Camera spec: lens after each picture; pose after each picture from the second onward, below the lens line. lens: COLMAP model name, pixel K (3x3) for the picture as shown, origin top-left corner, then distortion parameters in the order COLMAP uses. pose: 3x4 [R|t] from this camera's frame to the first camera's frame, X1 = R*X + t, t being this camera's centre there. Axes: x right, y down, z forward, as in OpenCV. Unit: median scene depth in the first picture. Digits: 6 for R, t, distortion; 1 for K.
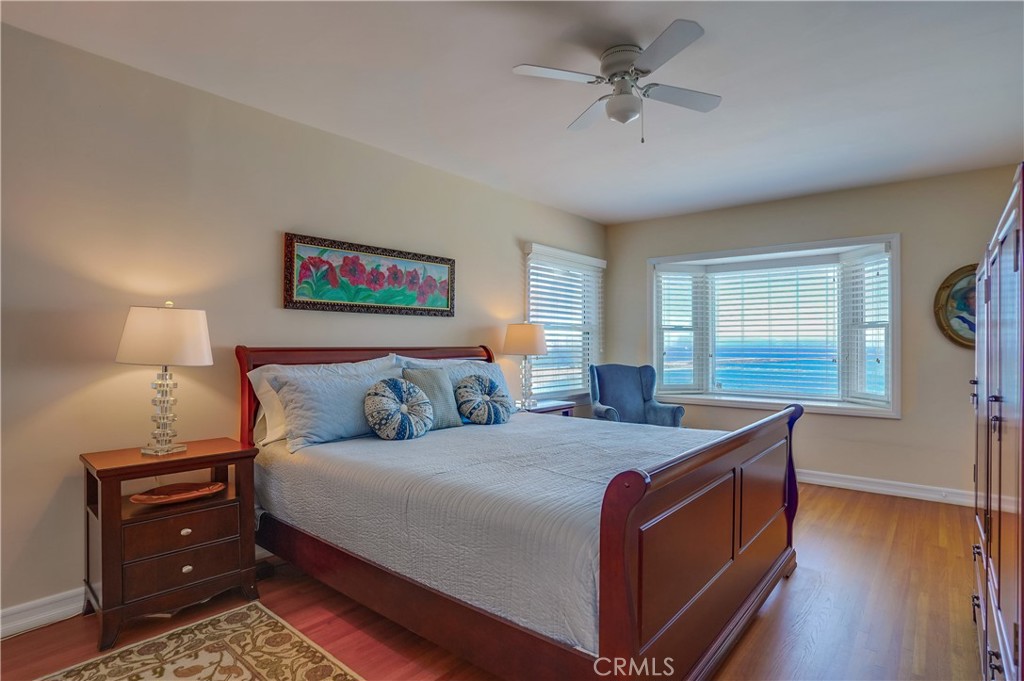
lens RADIAL K [[528.6, 0, 521.2], [0, 528.6, 341.8], [0, 0, 1]] dist [-0.048229, 0.014306]
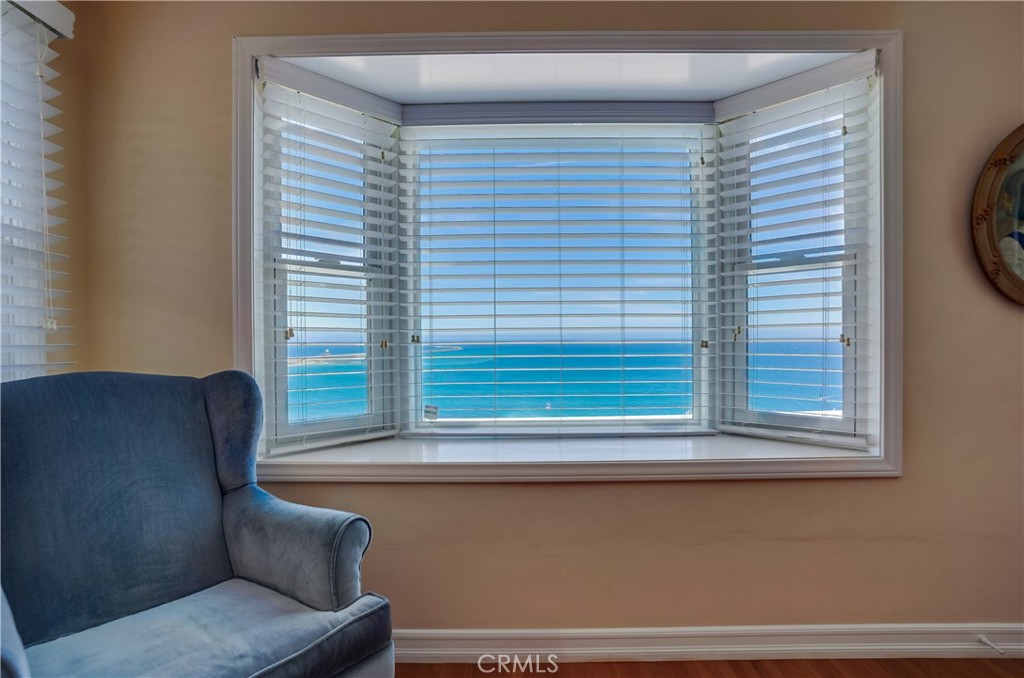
lens RADIAL K [[528.6, 0, 521.0], [0, 528.6, 343.4], [0, 0, 1]] dist [-0.048229, 0.014306]
pose [[0.763921, -0.014292, 0.645152, 0.174442], [0.004795, 0.999853, 0.016472, 0.024518], [-0.645293, -0.009490, 0.763877, 0.667675]]
